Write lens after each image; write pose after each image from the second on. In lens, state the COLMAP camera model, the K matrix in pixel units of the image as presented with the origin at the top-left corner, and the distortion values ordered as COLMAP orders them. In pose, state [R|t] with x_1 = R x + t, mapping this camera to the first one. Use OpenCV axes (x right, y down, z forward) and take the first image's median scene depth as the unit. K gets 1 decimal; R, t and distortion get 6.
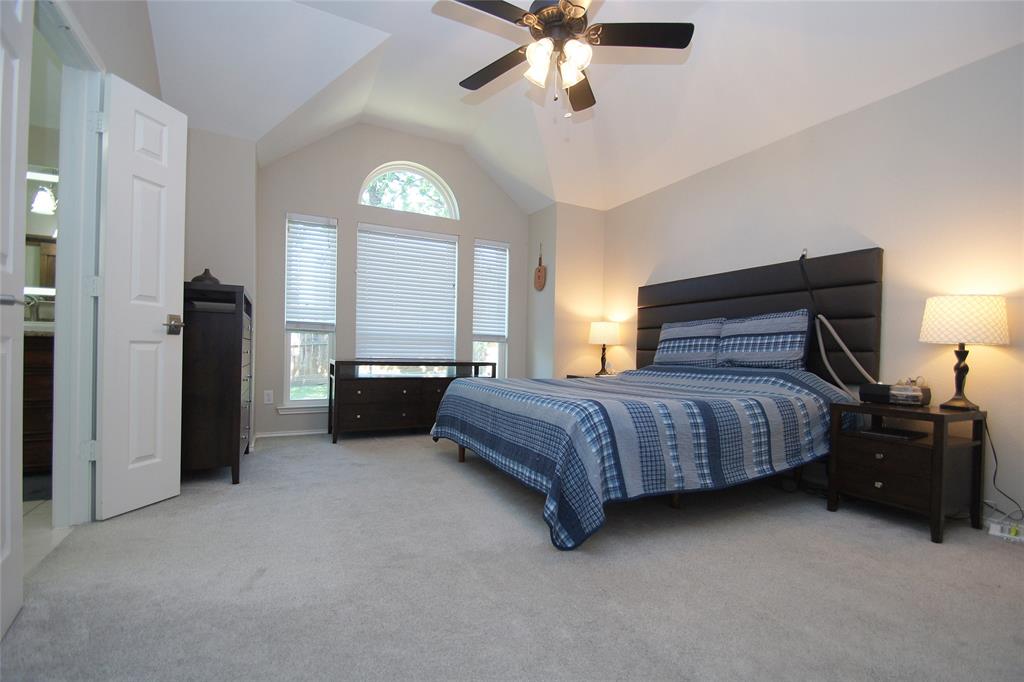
lens RADIAL K [[463.3, 0, 515.3], [0, 463.3, 348.1], [0, 0, 1]] dist [0.016428, -0.001143]
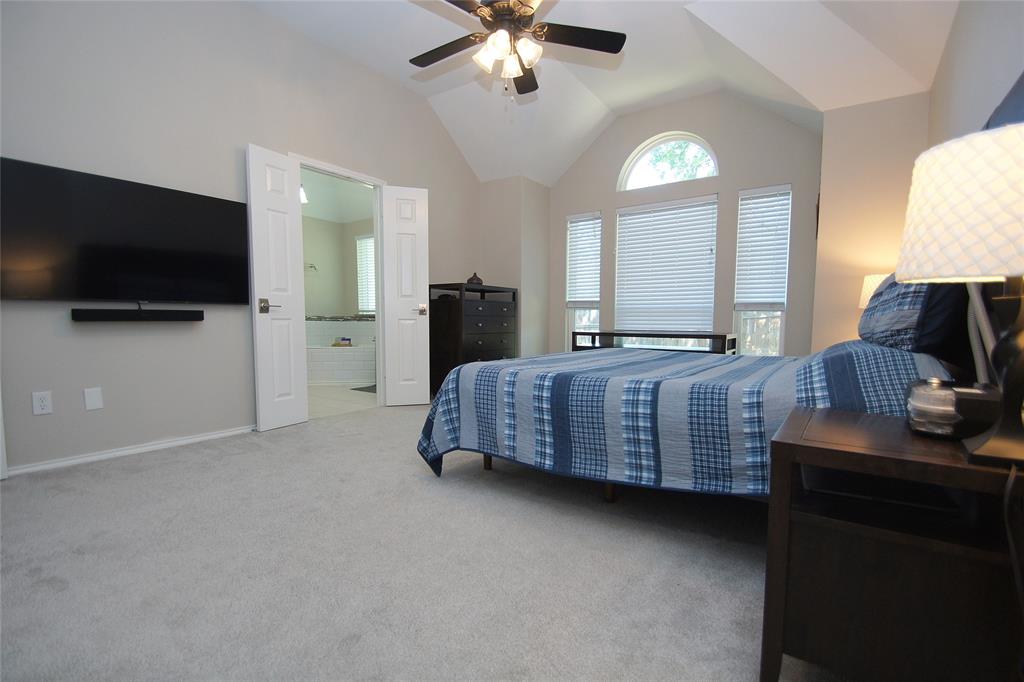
lens RADIAL K [[463.3, 0, 513.4], [0, 463.3, 347.6], [0, 0, 1]] dist [0.016428, -0.001143]
pose [[0.469178, 0.033978, -0.882450, 0.967451], [0.011910, 0.998925, 0.044795, 0.019882], [0.883023, -0.031526, 0.468269, 0.437426]]
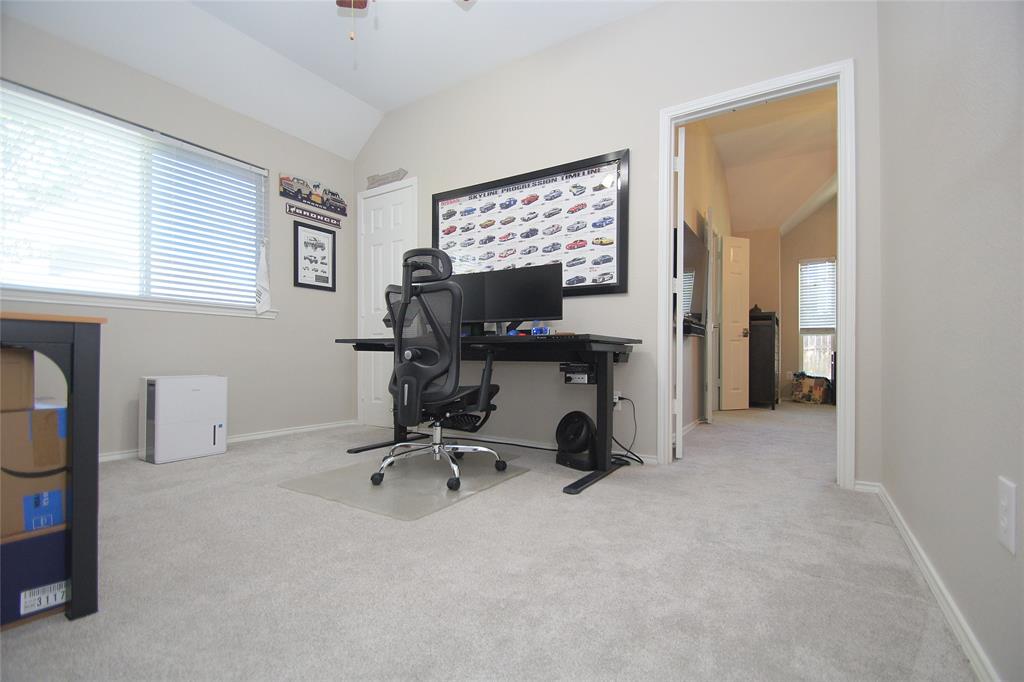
lens RADIAL K [[463.3, 0, 513.7], [0, 463.3, 351.1], [0, 0, 1]] dist [0.016428, -0.001143]
pose [[0.512934, -0.031999, -0.857831, 0.616852], [0.011979, 0.999475, -0.030120, 0.093234], [0.858344, 0.005174, 0.513048, -1.101954]]
